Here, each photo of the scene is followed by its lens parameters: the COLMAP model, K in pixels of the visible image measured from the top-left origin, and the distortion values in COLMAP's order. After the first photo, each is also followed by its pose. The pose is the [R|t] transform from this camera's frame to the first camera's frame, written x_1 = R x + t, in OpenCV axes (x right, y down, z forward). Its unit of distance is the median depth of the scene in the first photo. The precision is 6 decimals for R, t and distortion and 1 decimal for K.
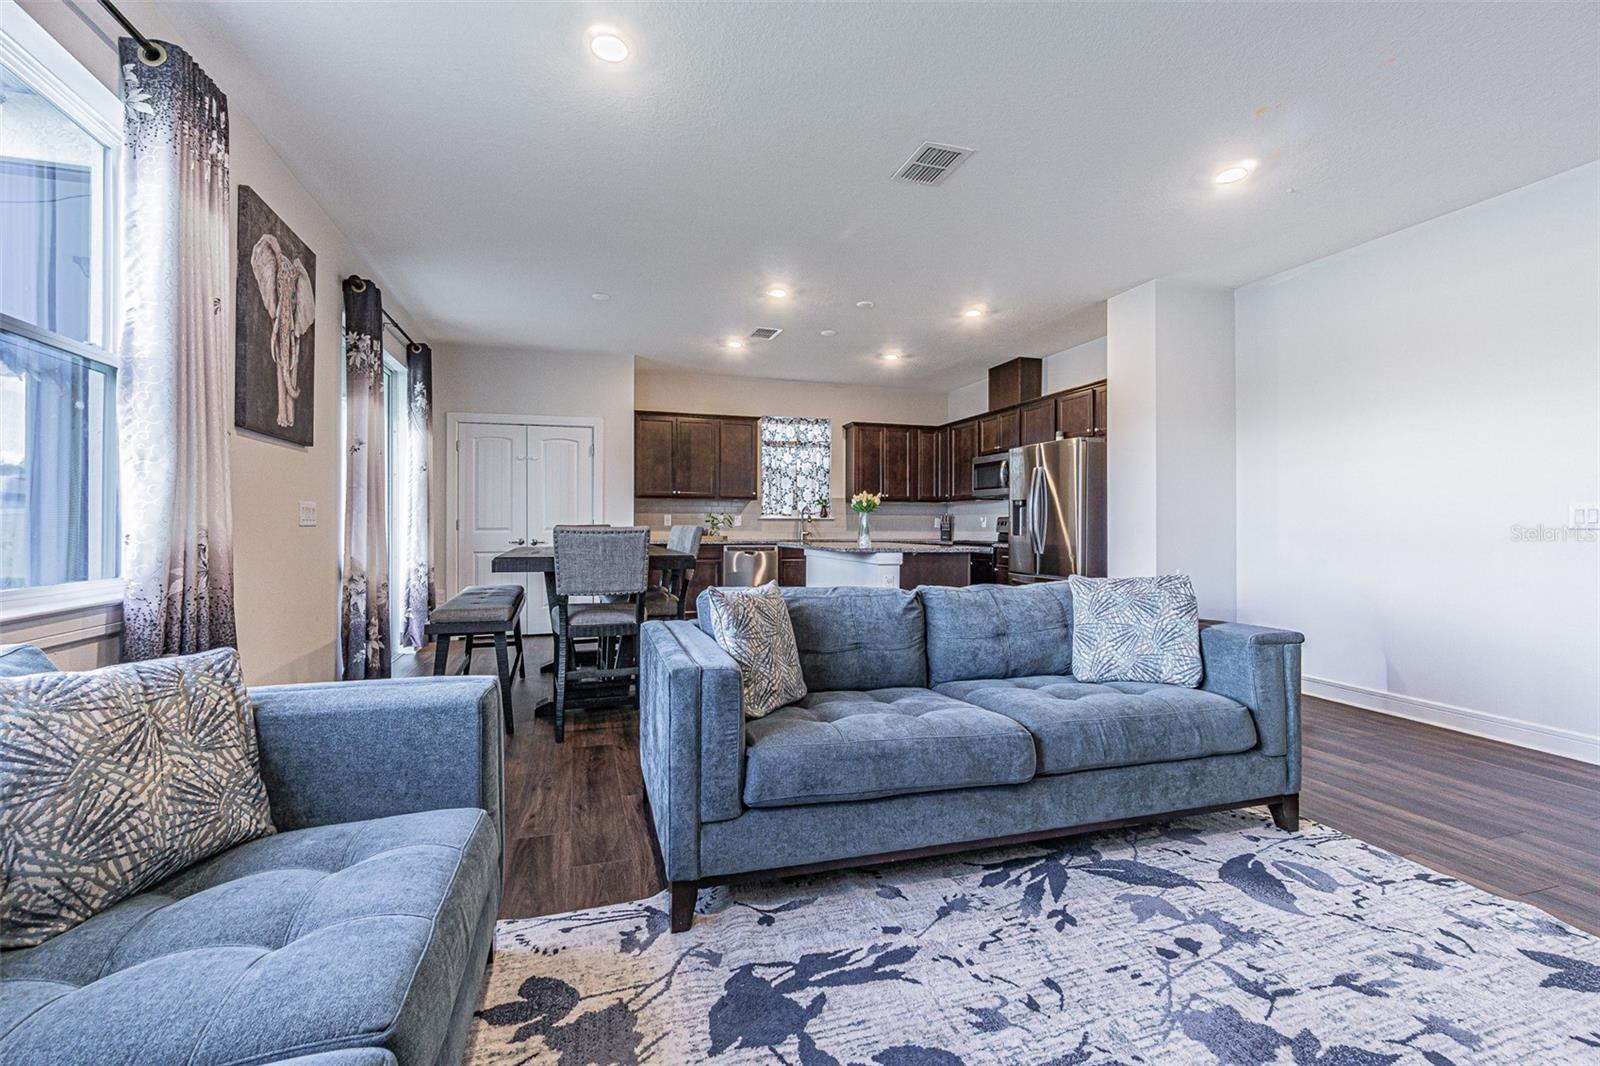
lens RADIAL K [[698.1, 0, 787.8], [0, 698.1, 520.2], [0, 0, 1]] dist [-0.007624, 0.001582]
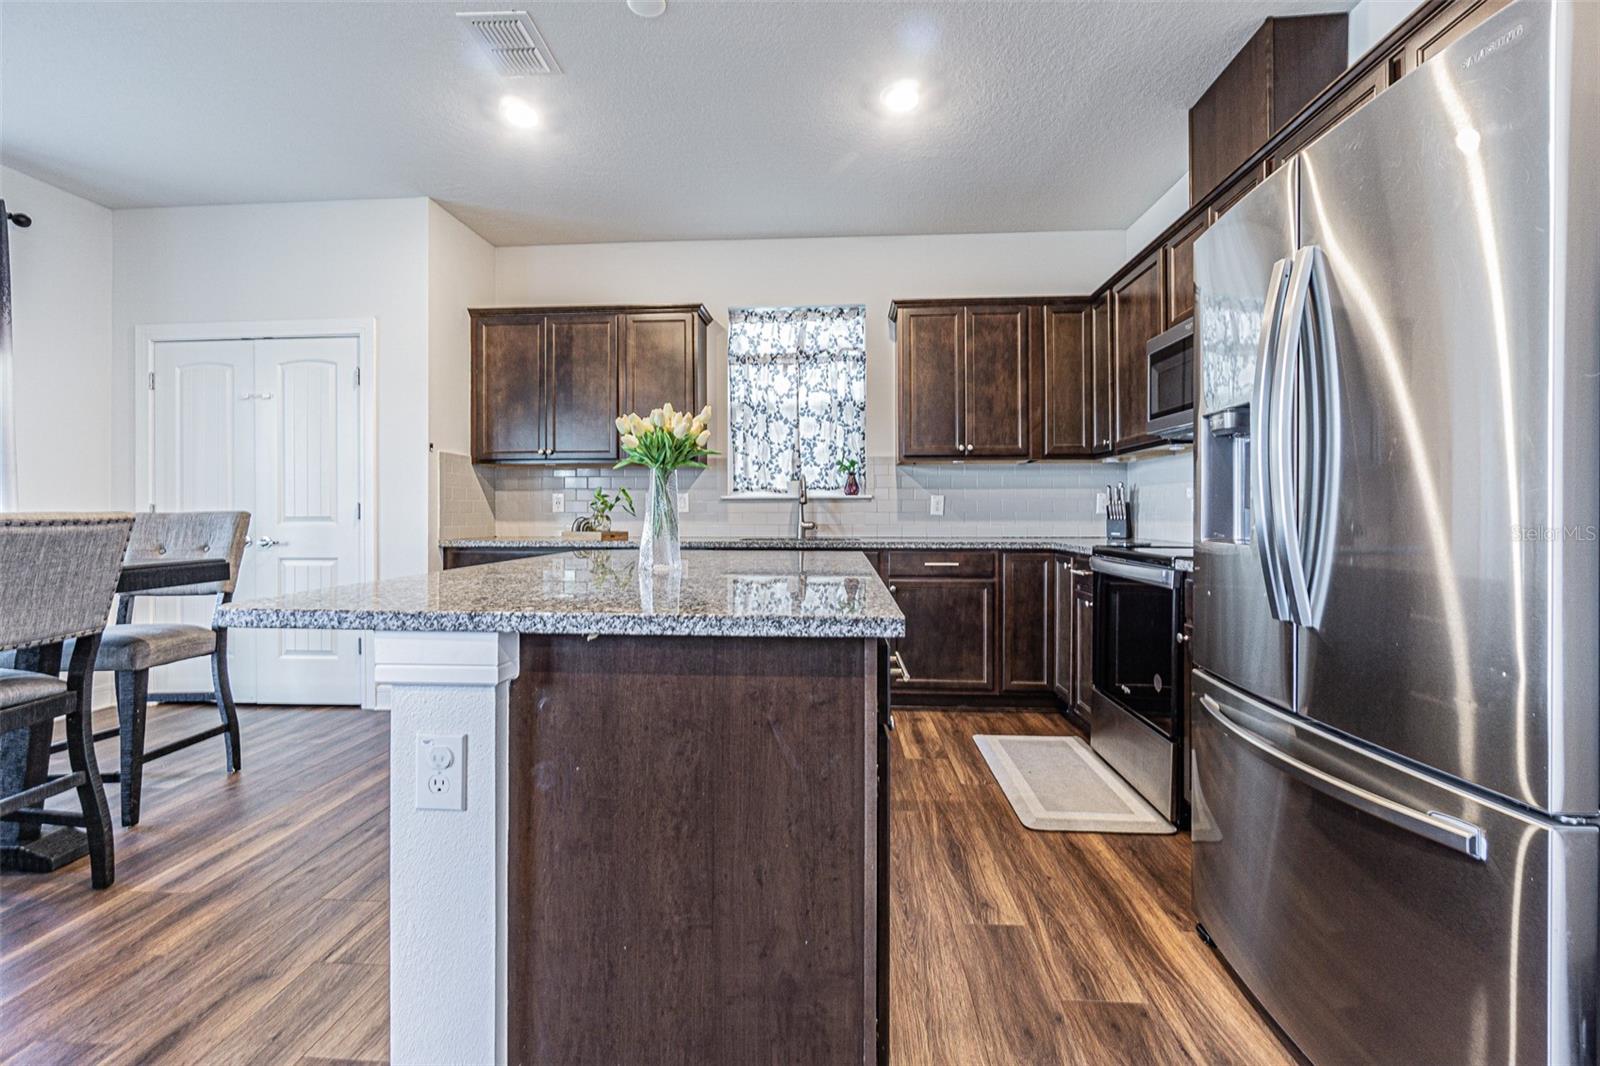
lens RADIAL K [[698.1, 0, 793.2], [0, 698.1, 514.8], [0, 0, 1]] dist [-0.007624, 0.001582]
pose [[0.936154, -0.004411, -0.351563, 0.283983], [0.008580, 0.999910, 0.010302, 0.007715], [0.351486, -0.012661, 0.936107, 0.726226]]
